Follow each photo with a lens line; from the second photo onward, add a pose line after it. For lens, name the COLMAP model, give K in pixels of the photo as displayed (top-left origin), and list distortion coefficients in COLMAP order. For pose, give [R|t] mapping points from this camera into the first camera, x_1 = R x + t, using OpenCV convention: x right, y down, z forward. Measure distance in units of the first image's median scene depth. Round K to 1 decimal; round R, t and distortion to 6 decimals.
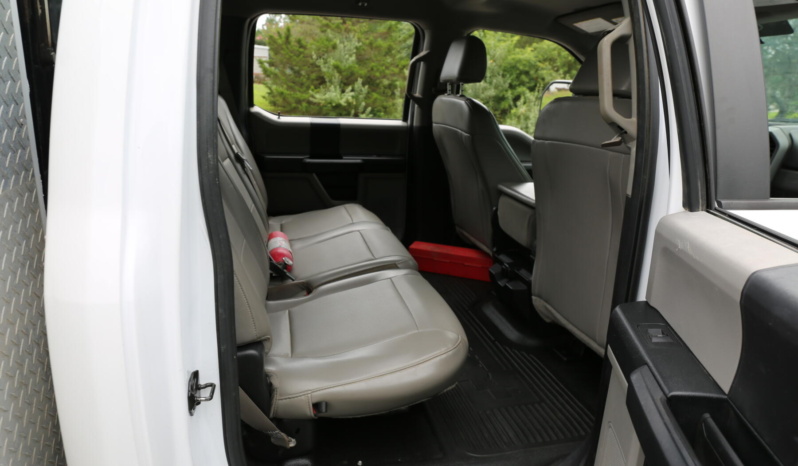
lens RADIAL K [[529.7, 0, 407.8], [0, 529.7, 232.9], [0, 0, 1]] dist [-0.093657, 0.061896]
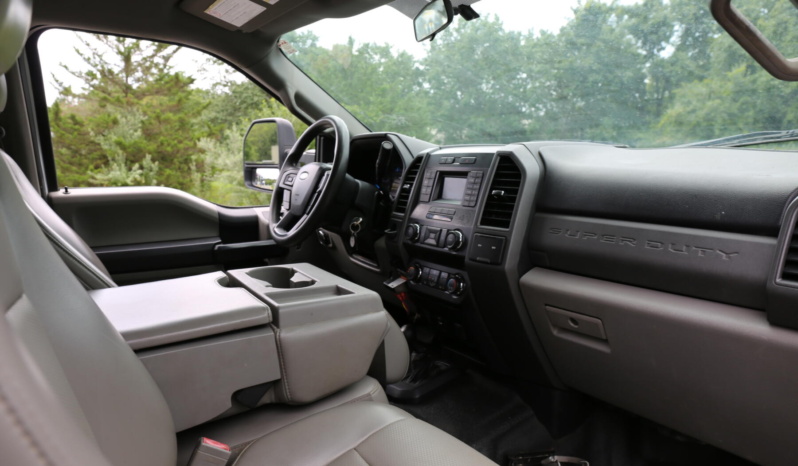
lens RADIAL K [[538.4, 0, 400.3], [0, 538.4, 209.9], [0, 0, 1]] dist [-0.092710, 0.095325]
pose [[0.944439, -0.089973, 0.316133, 0.318678], [0.142202, 0.978981, -0.146203, -0.050309], [-0.296333, 0.183034, 0.937382, 0.389343]]
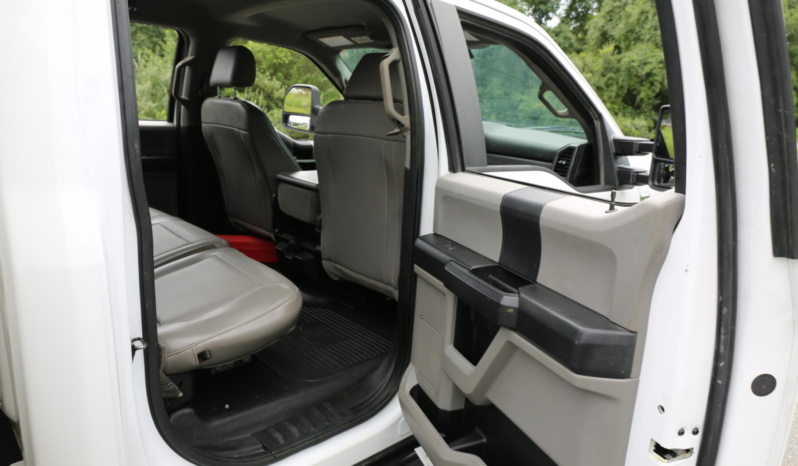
lens RADIAL K [[531.3, 0, 399.0], [0, 531.3, 233.0], [0, 0, 1]] dist [-0.112087, 0.058764]
pose [[0.863651, -0.101389, 0.493789, -0.160377], [0.102120, 0.994443, 0.025579, 0.030968], [-0.493639, 0.028335, 0.869205, -0.127476]]
